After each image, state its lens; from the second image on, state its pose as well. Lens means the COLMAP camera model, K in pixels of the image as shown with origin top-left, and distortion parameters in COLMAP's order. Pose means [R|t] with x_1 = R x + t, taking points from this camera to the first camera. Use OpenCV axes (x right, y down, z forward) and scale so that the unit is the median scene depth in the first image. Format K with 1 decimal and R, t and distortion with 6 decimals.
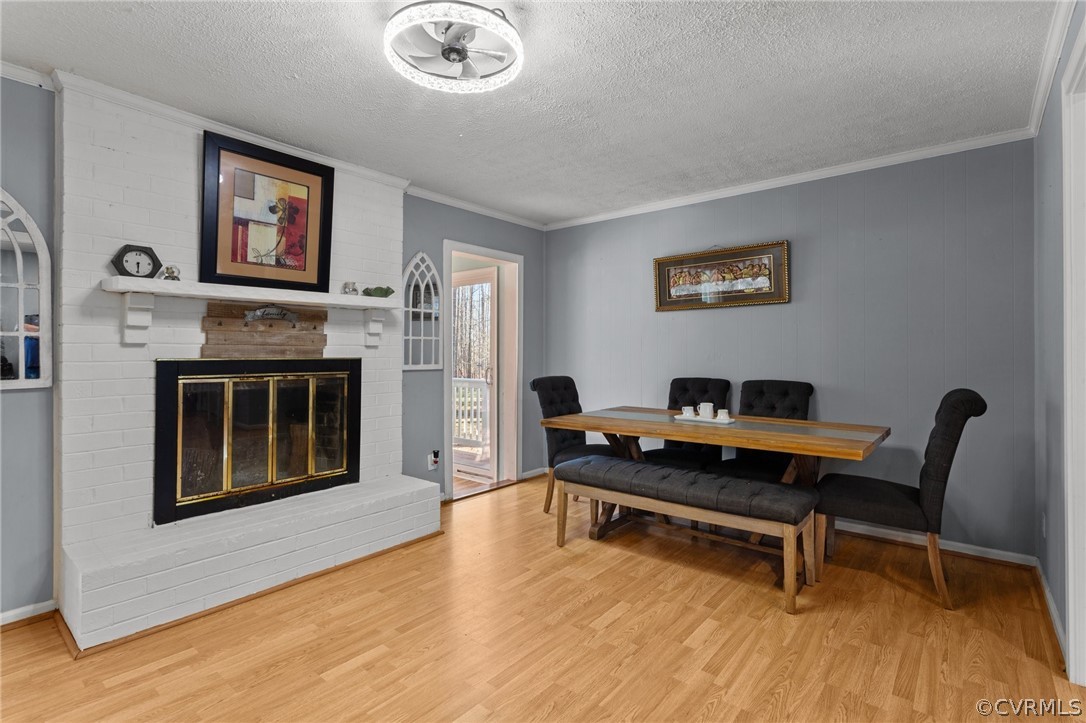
lens RADIAL K [[518.5, 0, 547.6], [0, 518.5, 351.1], [0, 0, 1]] dist [0.001910, 0.000400]
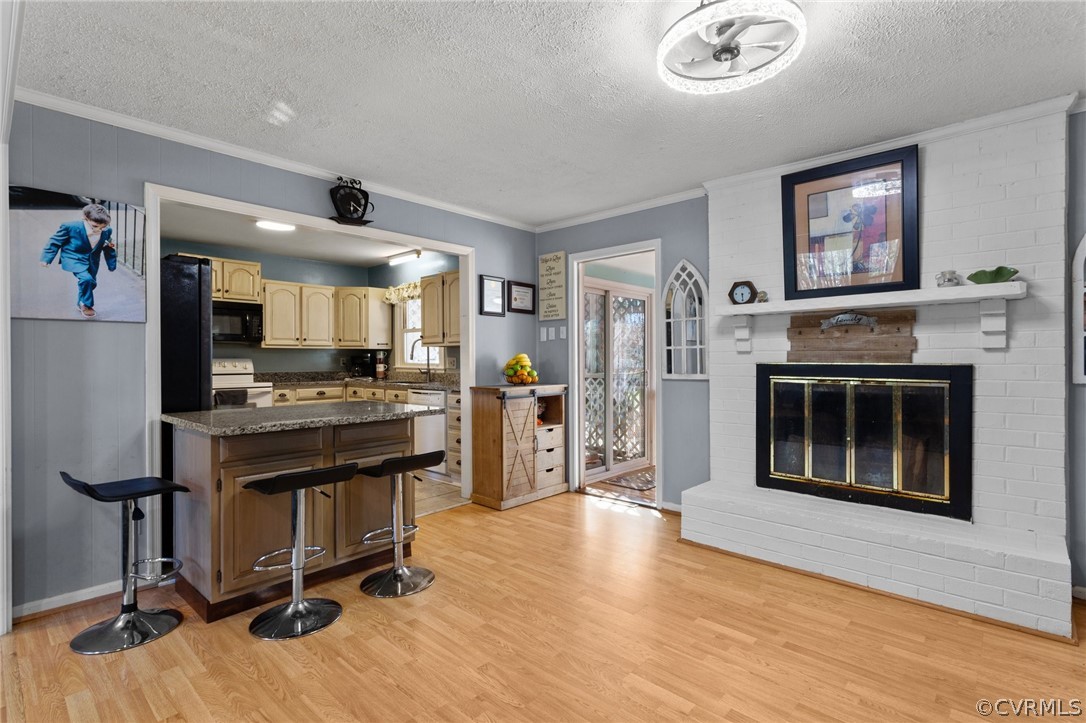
lens RADIAL K [[518.5, 0, 554.0], [0, 518.5, 367.0], [0, 0, 1]] dist [0.001910, 0.000400]
pose [[-0.055304, 0.008394, -0.998434, 0.540756], [-0.000790, 0.999964, 0.008450, 0.013734], [0.998469, 0.001256, -0.055295, 0.486067]]
